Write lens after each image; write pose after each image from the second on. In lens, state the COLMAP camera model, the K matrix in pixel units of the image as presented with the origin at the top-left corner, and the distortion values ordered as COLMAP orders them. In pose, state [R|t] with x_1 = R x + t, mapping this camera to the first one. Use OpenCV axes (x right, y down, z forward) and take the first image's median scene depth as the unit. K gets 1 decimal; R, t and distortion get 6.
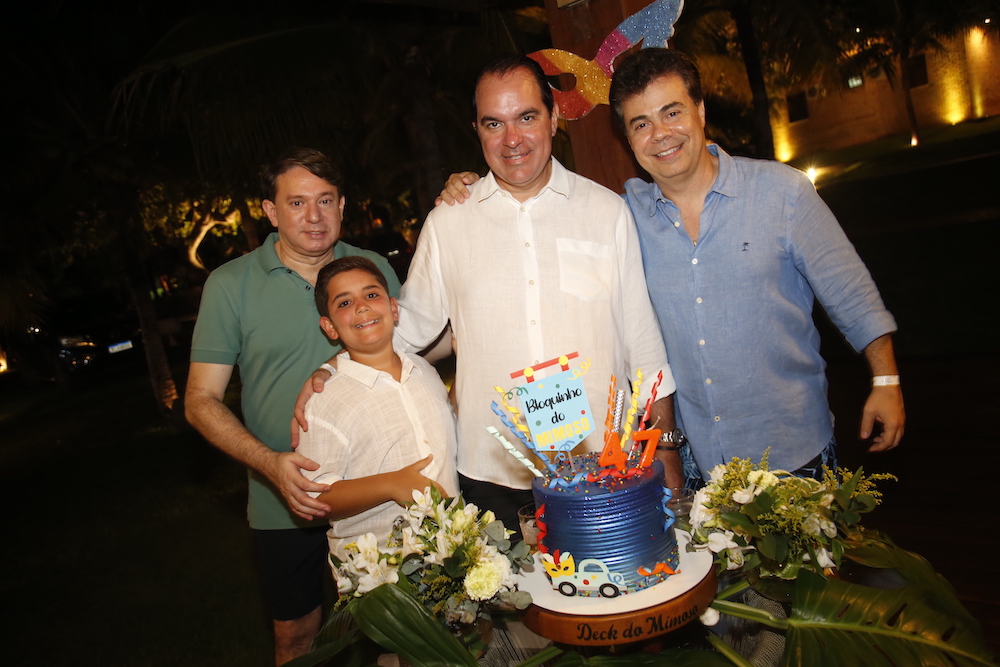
lens RADIAL K [[781.7, 0, 521.3], [0, 781.7, 367.6], [0, 0, 1]] dist [-0.017569, 0.056493]
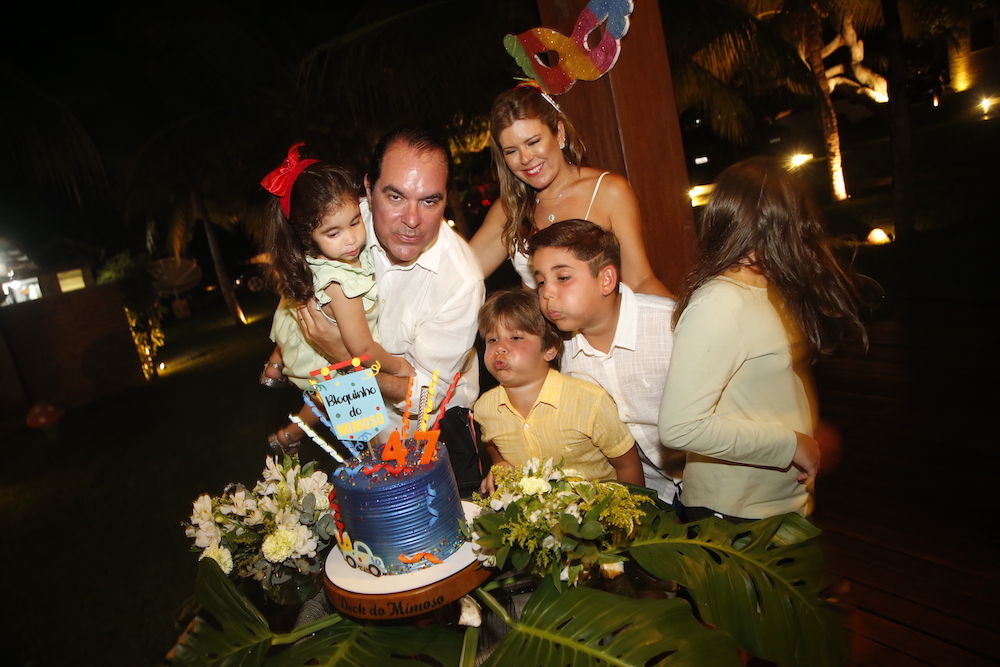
lens RADIAL K [[674.1, 0, 504.7], [0, 674.1, 354.6], [0, 0, 1]] dist [-0.090869, 0.012047]
pose [[0.959273, 0.059118, -0.276225, 0.511705], [-0.027108, 0.992608, 0.118295, -0.136224], [0.281176, -0.105990, 0.953785, 0.157264]]
